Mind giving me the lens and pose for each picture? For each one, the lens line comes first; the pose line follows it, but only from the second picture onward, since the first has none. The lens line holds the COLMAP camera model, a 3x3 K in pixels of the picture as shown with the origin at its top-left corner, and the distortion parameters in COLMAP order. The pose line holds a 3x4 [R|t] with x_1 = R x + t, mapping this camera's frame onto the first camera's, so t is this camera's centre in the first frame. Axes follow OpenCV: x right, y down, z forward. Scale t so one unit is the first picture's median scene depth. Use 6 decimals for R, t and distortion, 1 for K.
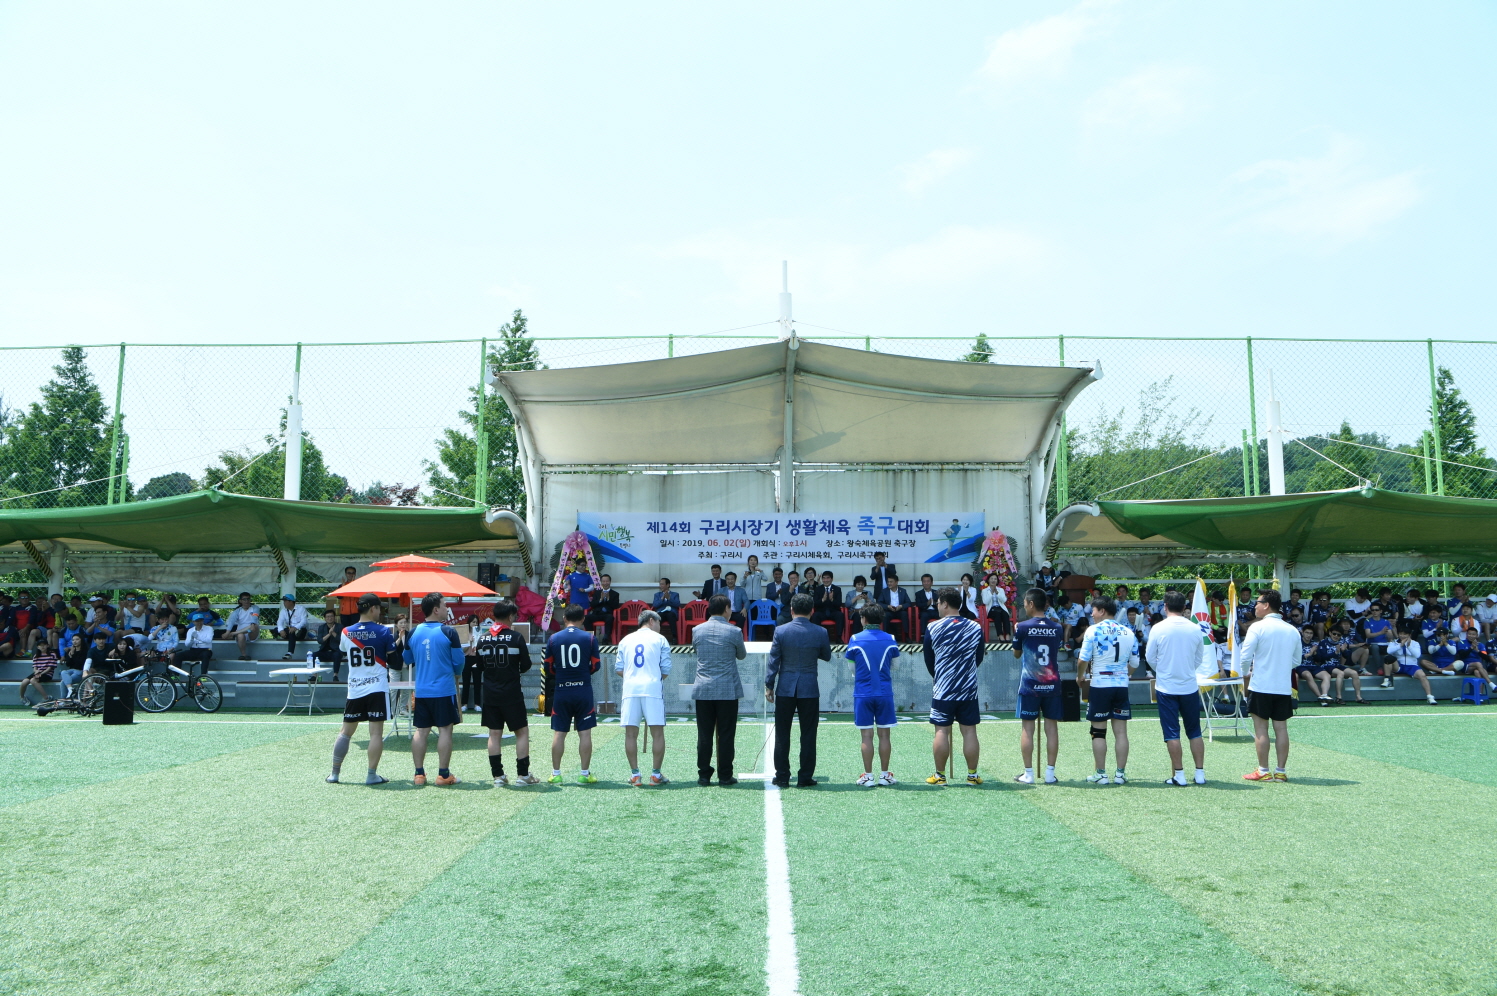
lens RADIAL K [[1047.8, 0, 759.1], [0, 1047.8, 496.9], [0, 0, 1]] dist [-0.074974, 0.012694]
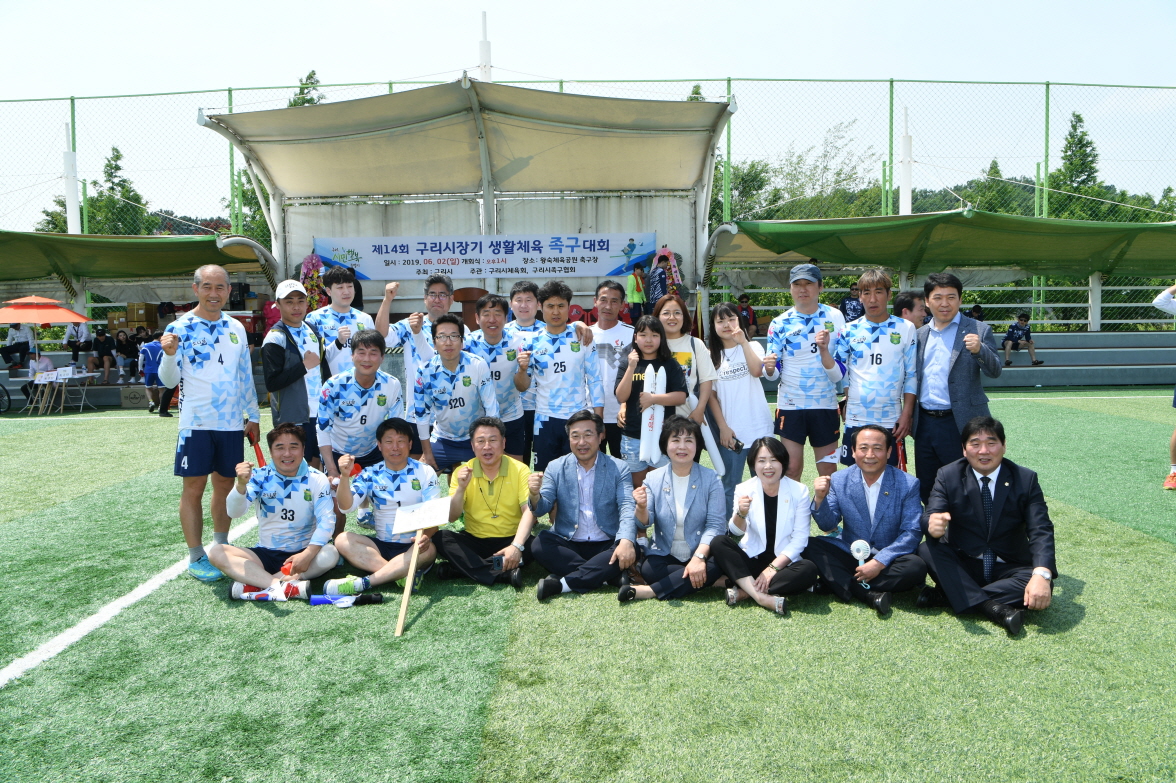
lens RADIAL K [[823.1, 0, 597.0], [0, 823.1, 403.7], [0, 0, 1]] dist [-0.074974, 0.012694]
pose [[0.999526, -0.016912, 0.025717, 0.121582], [0.011168, 0.977848, 0.209017, 0.009315], [-0.028682, -0.208631, 0.977574, 0.048470]]
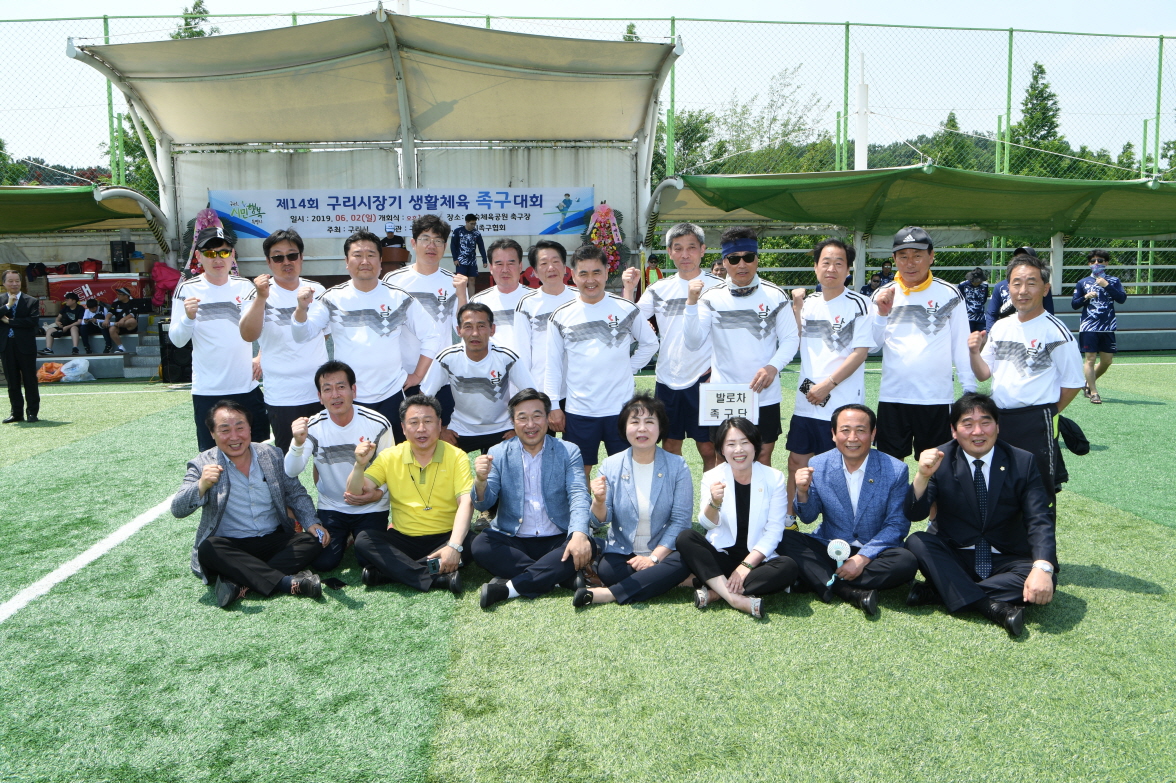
lens RADIAL K [[882.9, 0, 602.1], [0, 882.9, 404.7], [0, 0, 1]] dist [-0.064135, 0.019318]
pose [[0.993547, -0.028355, 0.109816, 0.117605], [0.000635, 0.969619, 0.244617, 0.010190], [-0.113416, -0.242969, 0.963381, 0.062193]]
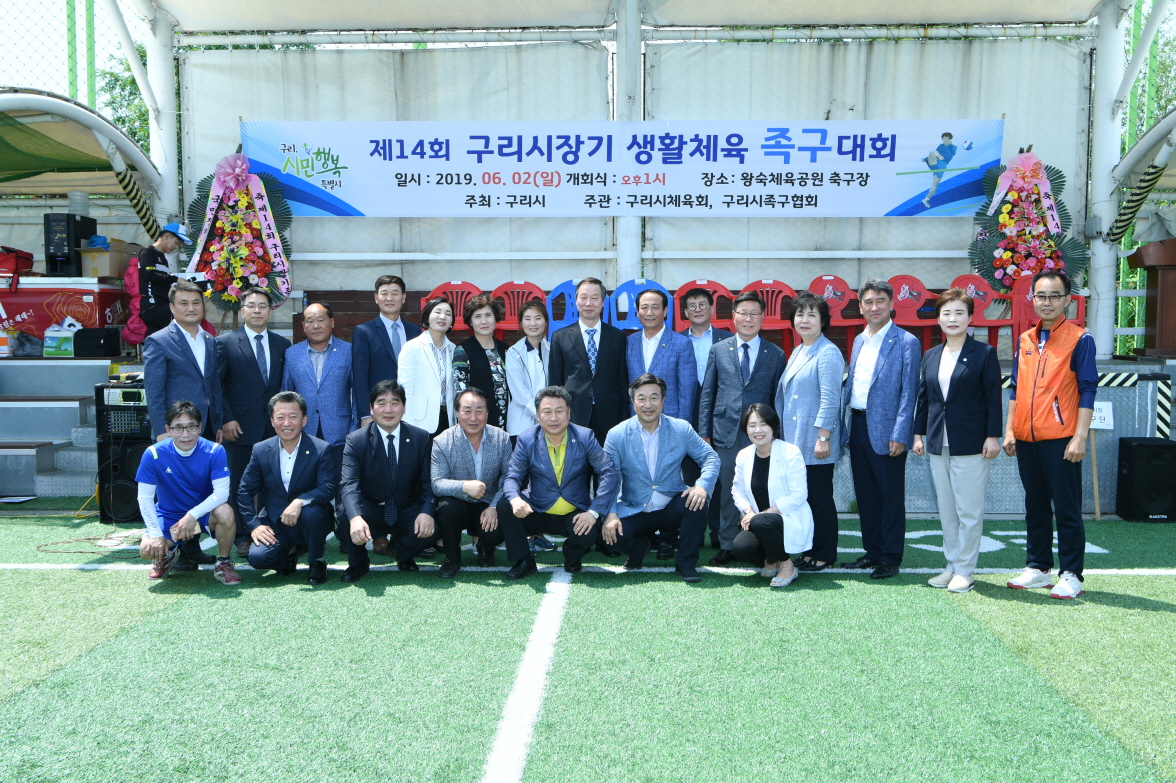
lens RADIAL K [[1071.4, 0, 591.9], [0, 1071.4, 396.8], [0, 0, 1]] dist [0.000693, 0.000000]
pose [[0.999568, 0.004836, -0.028998, 0.024136], [0.000552, 0.983120, 0.182963, 0.053434], [0.029394, -0.182900, 0.982692, 0.436839]]
